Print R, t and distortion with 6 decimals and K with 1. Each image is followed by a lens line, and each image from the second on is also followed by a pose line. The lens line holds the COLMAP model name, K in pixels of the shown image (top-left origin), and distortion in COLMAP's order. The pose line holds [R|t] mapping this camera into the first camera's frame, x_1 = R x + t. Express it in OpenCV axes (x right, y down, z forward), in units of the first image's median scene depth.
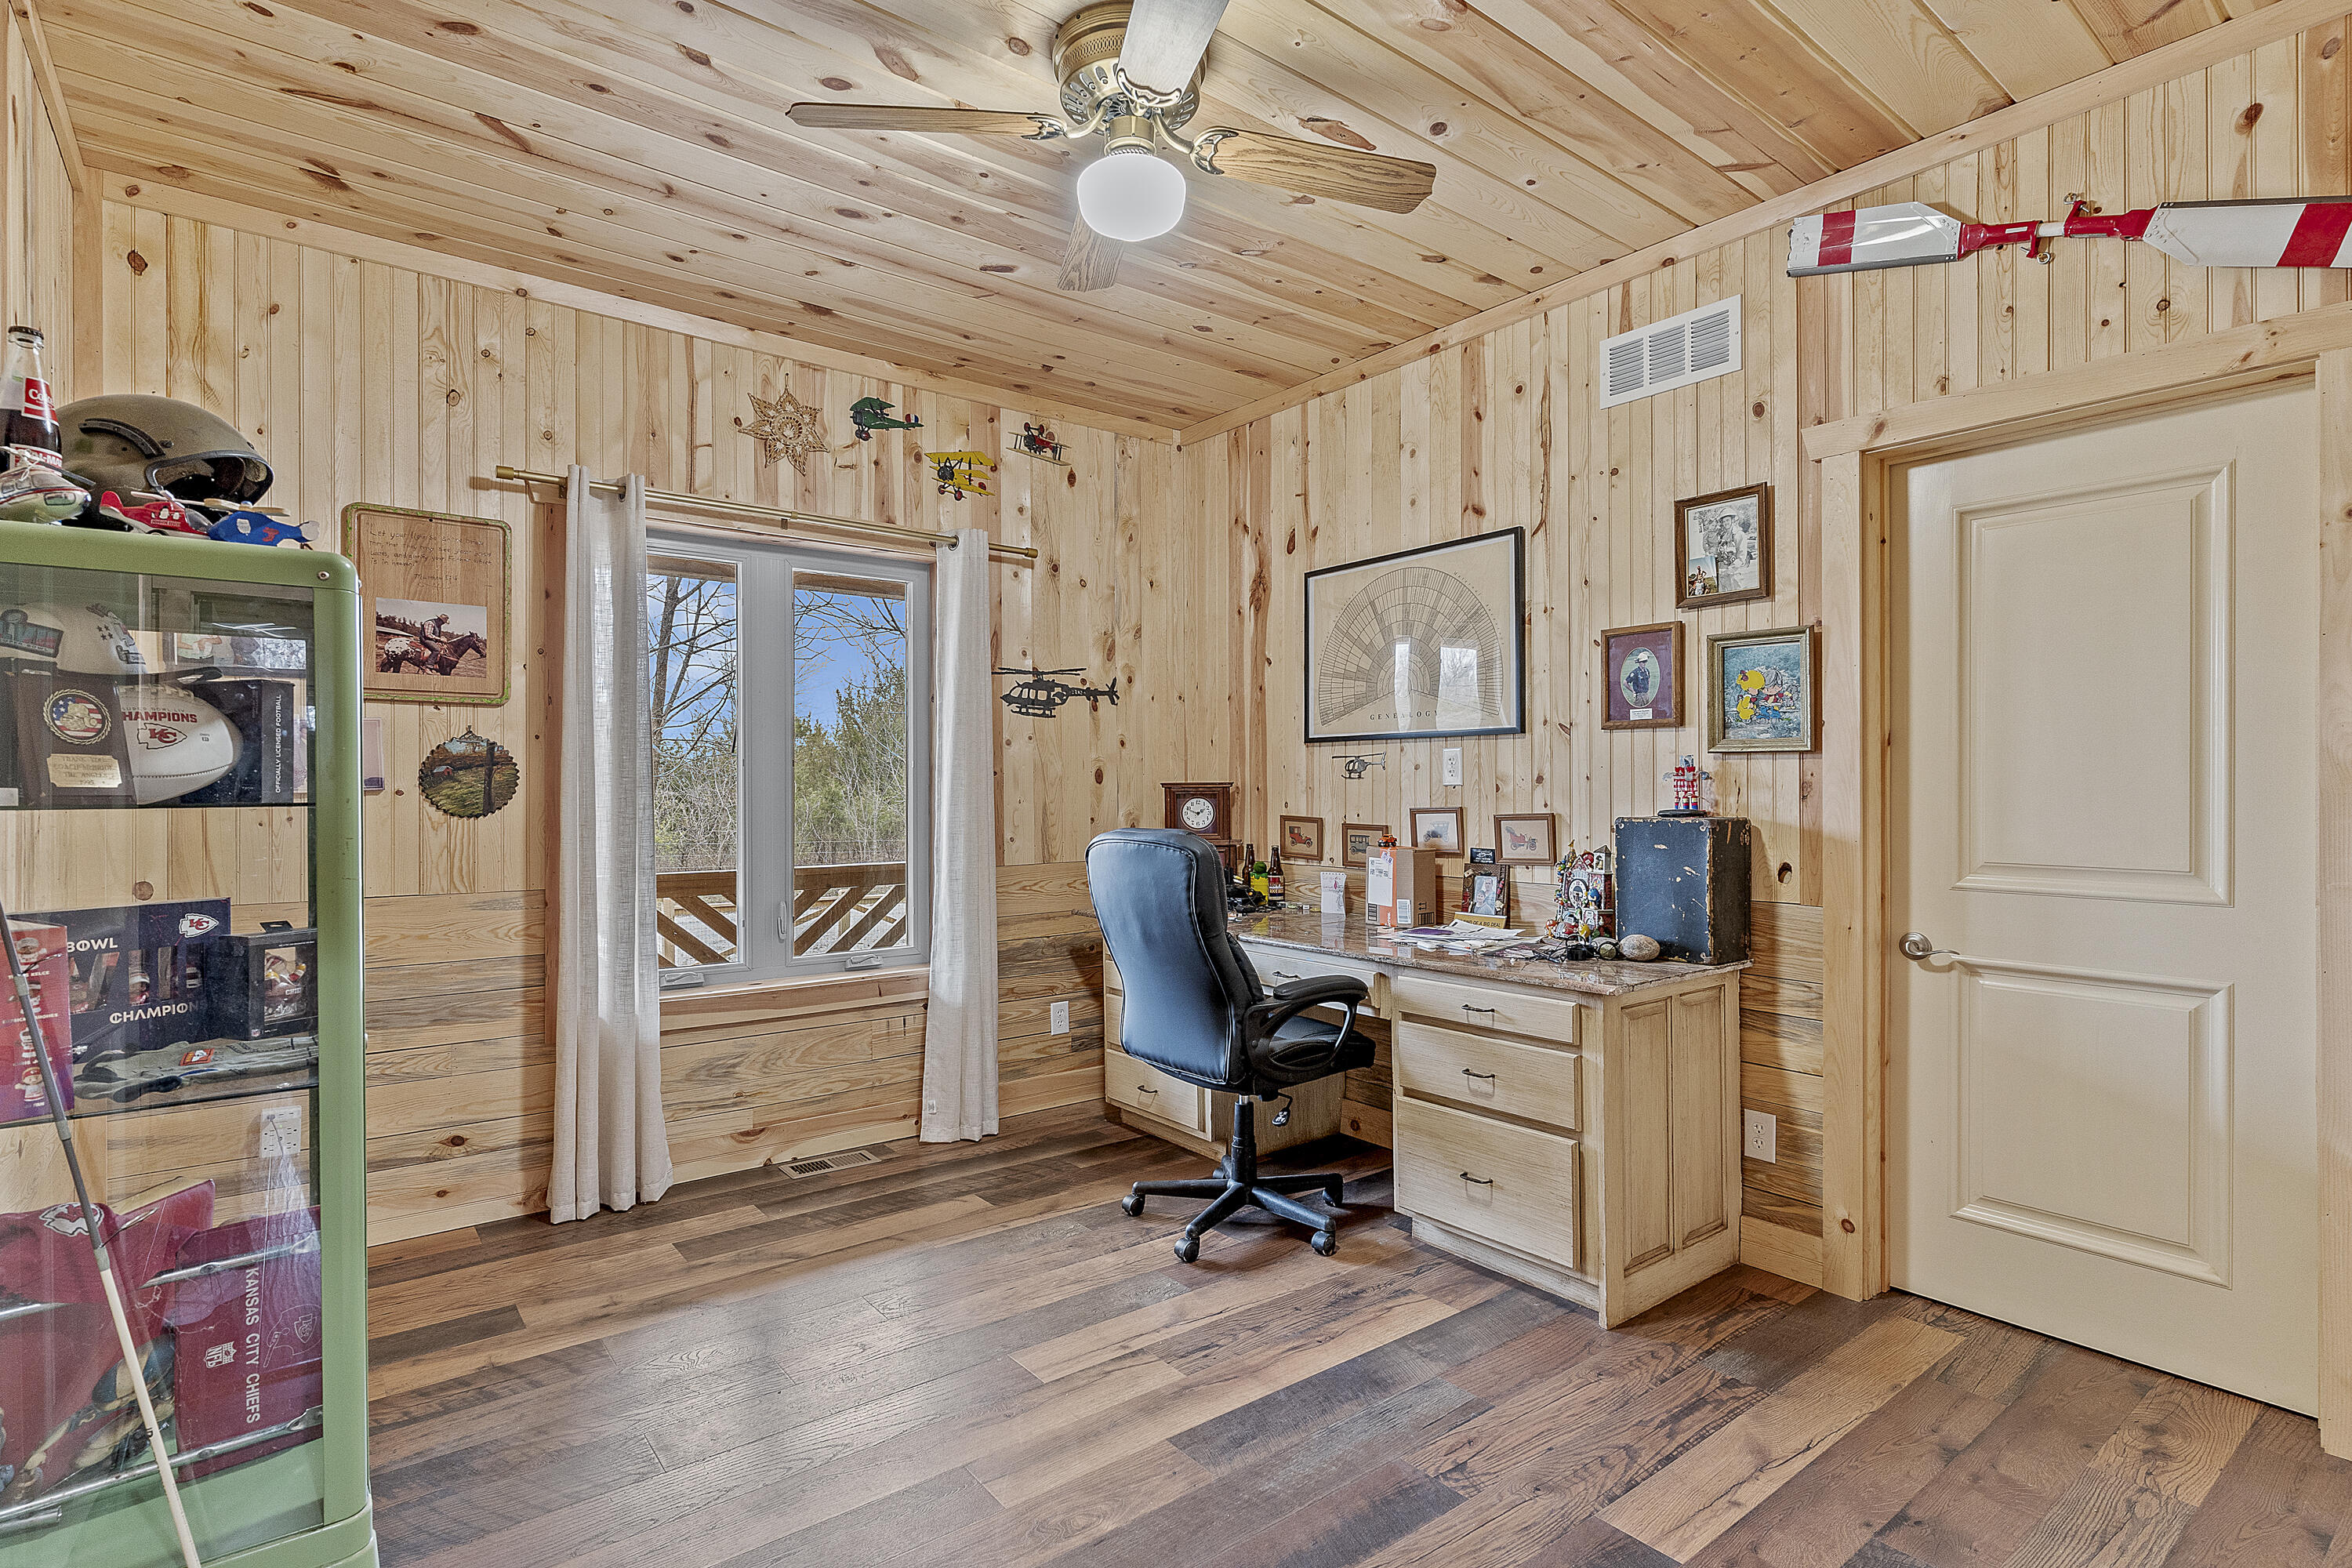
lens RADIAL K [[1138.5, 0, 1176.0], [0, 1138.5, 784.0], [0, 0, 1]] dist [0.002403, 0.000631]
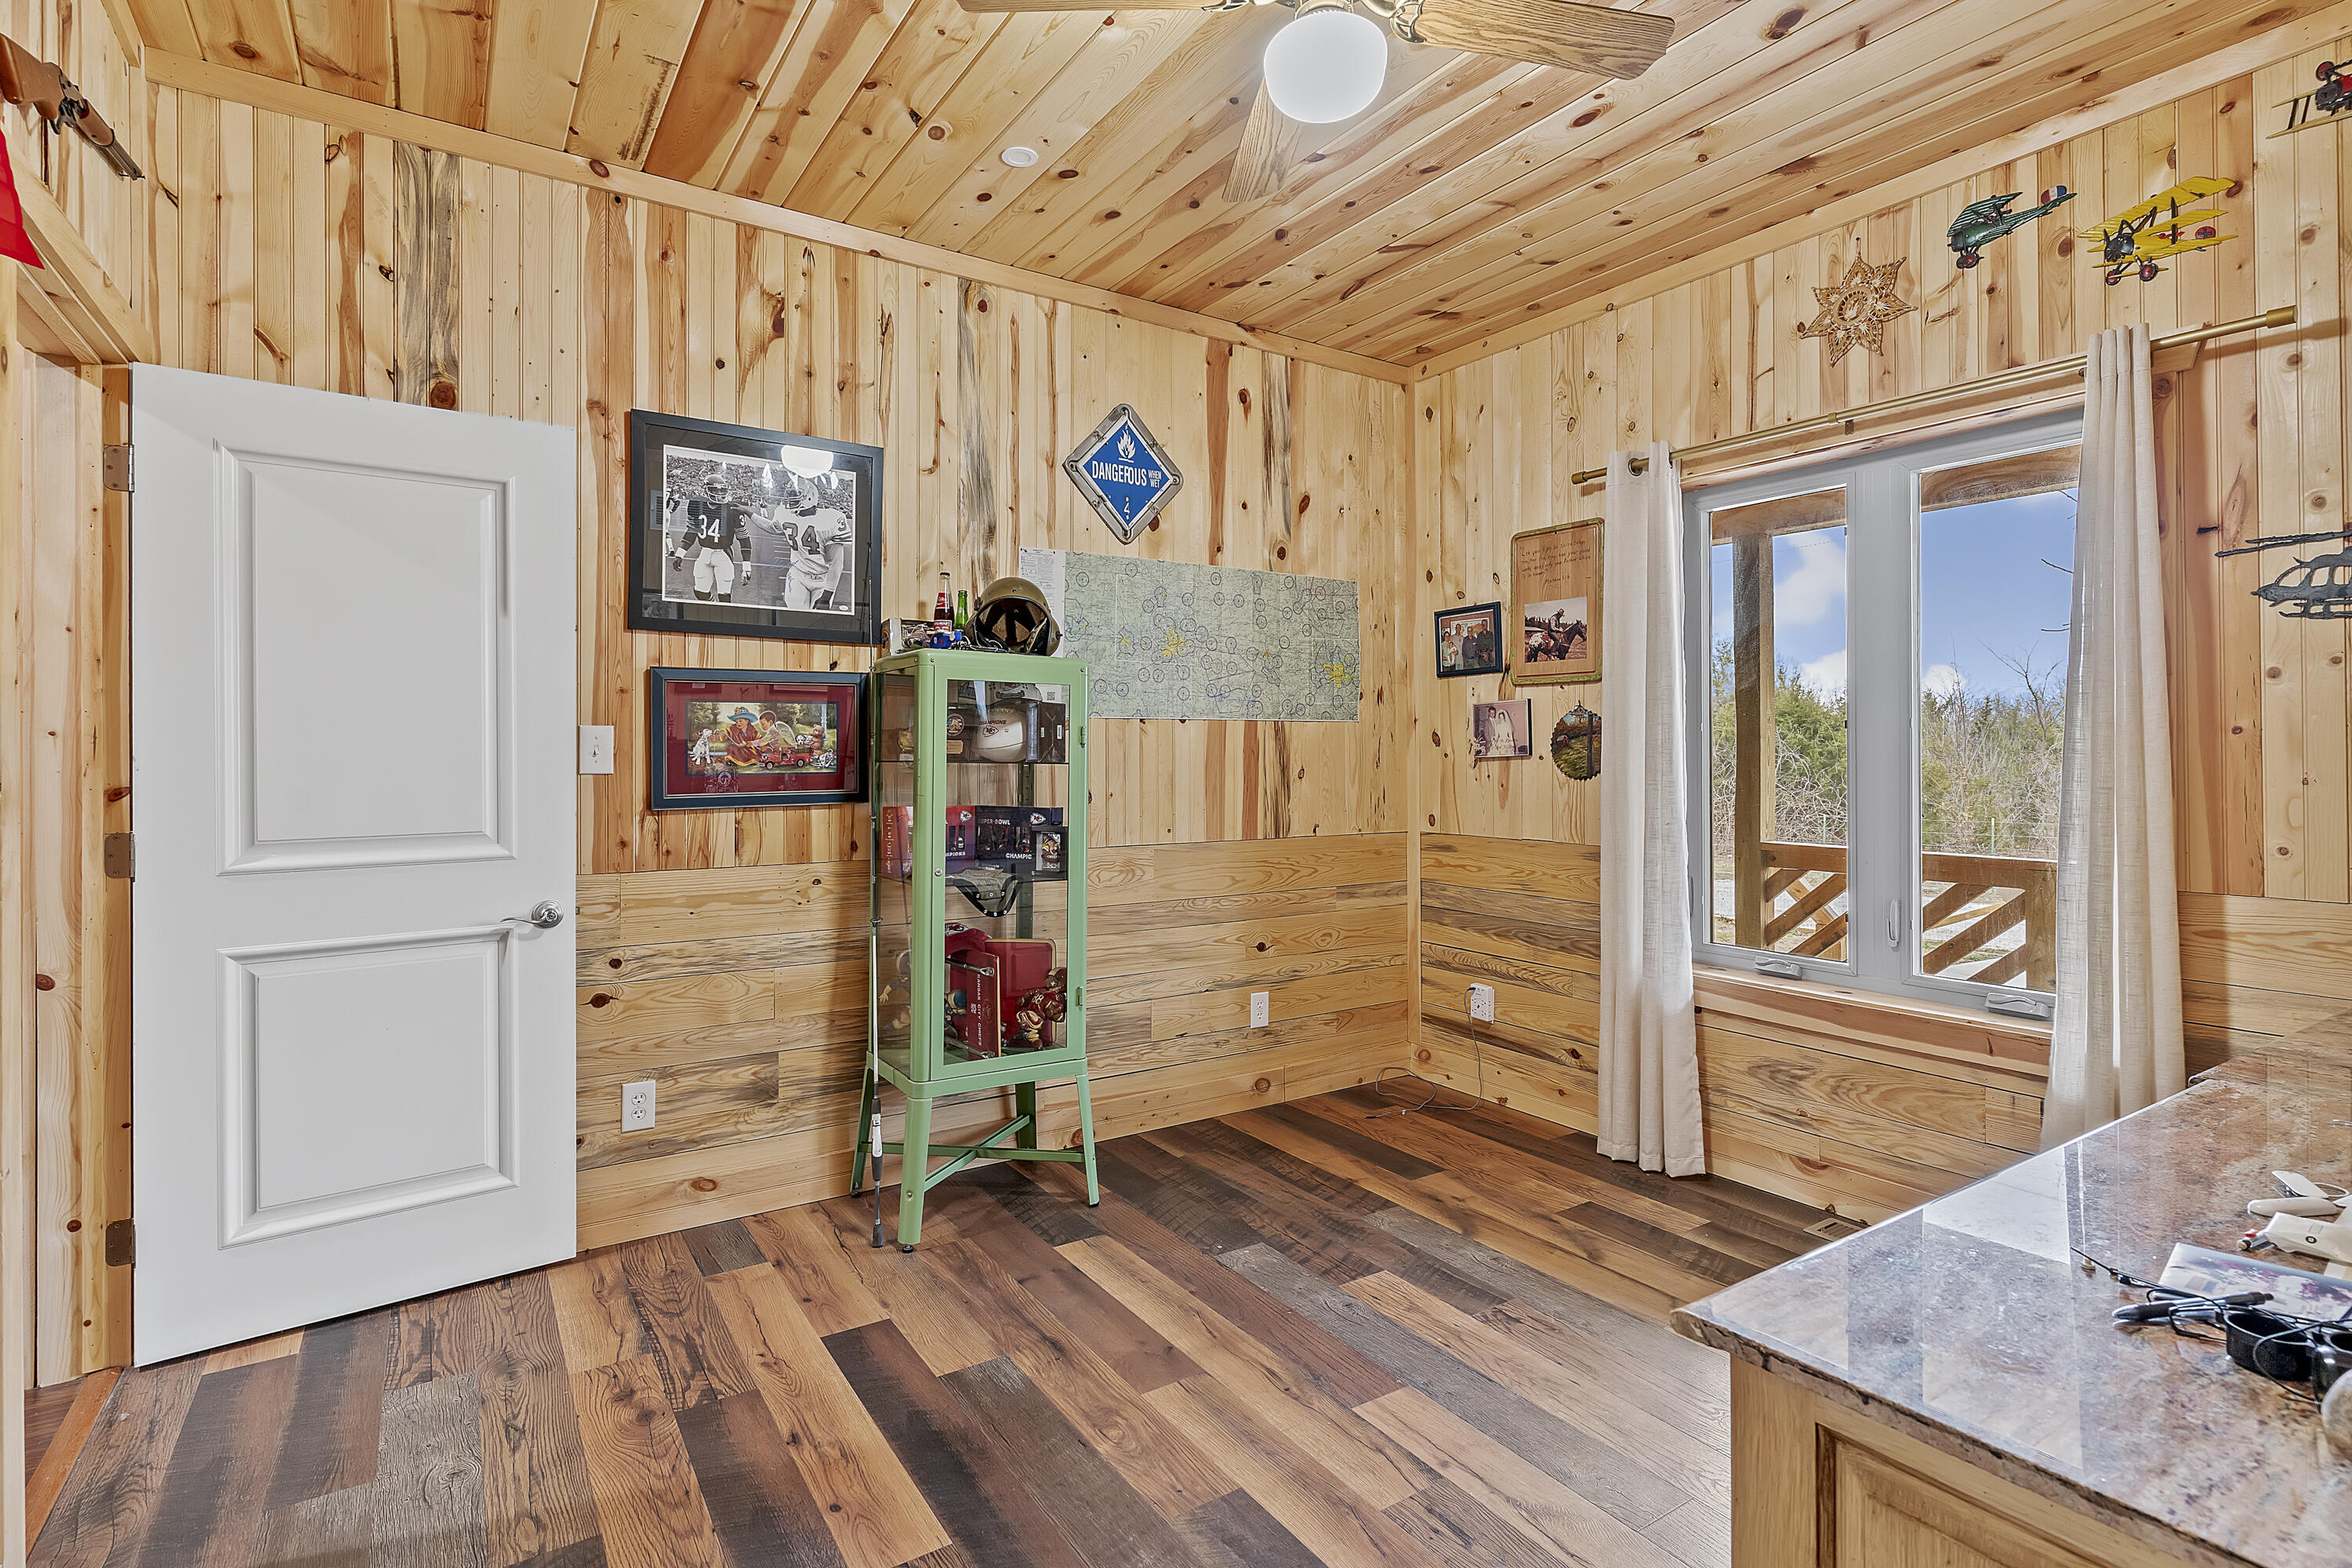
lens RADIAL K [[1175.2, 0, 1168.6], [0, 1175.2, 744.6], [0, 0, 1]] dist [0.001750, 0.000180]
pose [[-0.093359, -0.004853, -0.995621, 0.617824], [0.003274, 0.999981, -0.005181, -0.001277], [0.995627, -0.003743, -0.093341, 0.695923]]
